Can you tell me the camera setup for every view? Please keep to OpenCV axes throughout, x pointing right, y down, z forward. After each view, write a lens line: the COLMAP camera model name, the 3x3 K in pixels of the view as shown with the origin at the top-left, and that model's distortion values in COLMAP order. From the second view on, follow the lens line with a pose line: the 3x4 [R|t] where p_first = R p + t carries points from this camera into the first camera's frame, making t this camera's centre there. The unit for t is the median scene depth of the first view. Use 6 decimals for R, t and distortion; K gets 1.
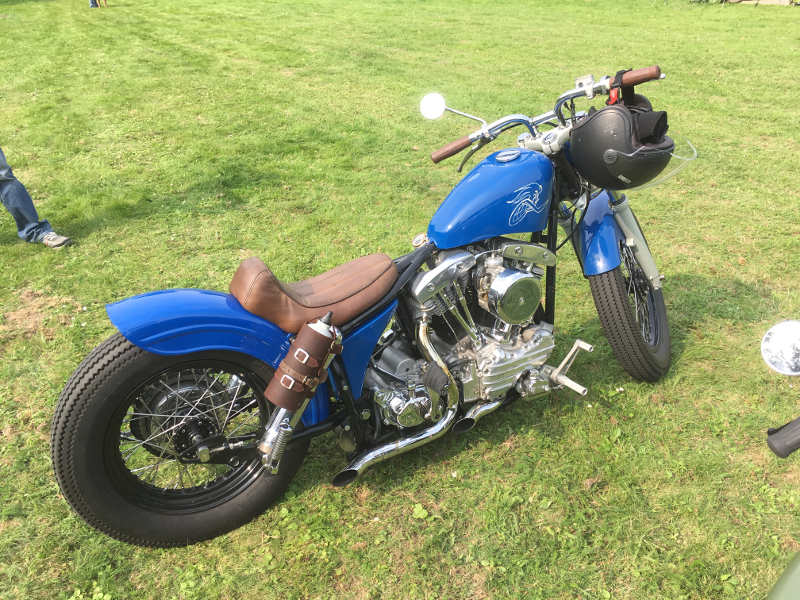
lens RADIAL K [[681.5, 0, 398.2], [0, 681.5, 300.7], [0, 0, 1]] dist [0.090173, -0.129246]
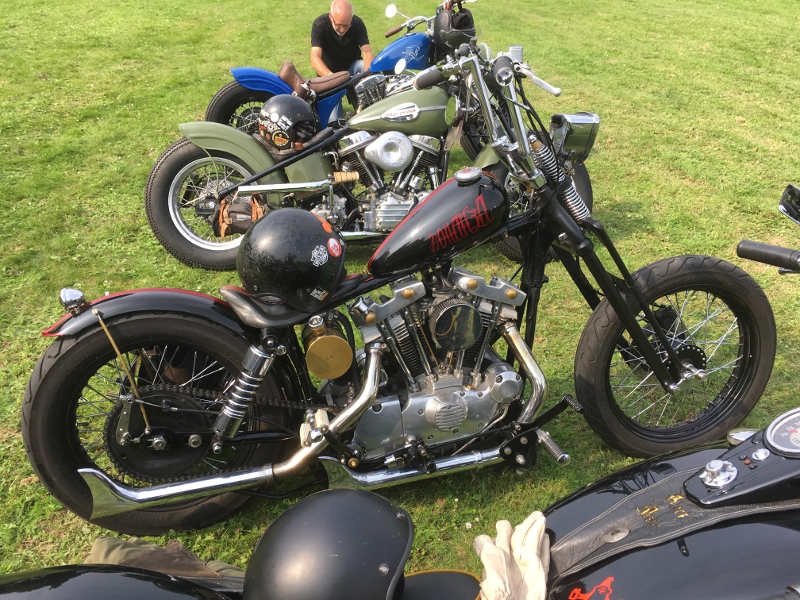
lens RADIAL K [[681.5, 0, 398.2], [0, 681.5, 300.7], [0, 0, 1]] dist [0.090173, -0.129246]
pose [[0.955387, 0.171252, -0.240643, 0.412986], [-0.162970, 0.985149, 0.054062, 0.267728], [0.246328, -0.012432, 0.969107, -0.597508]]
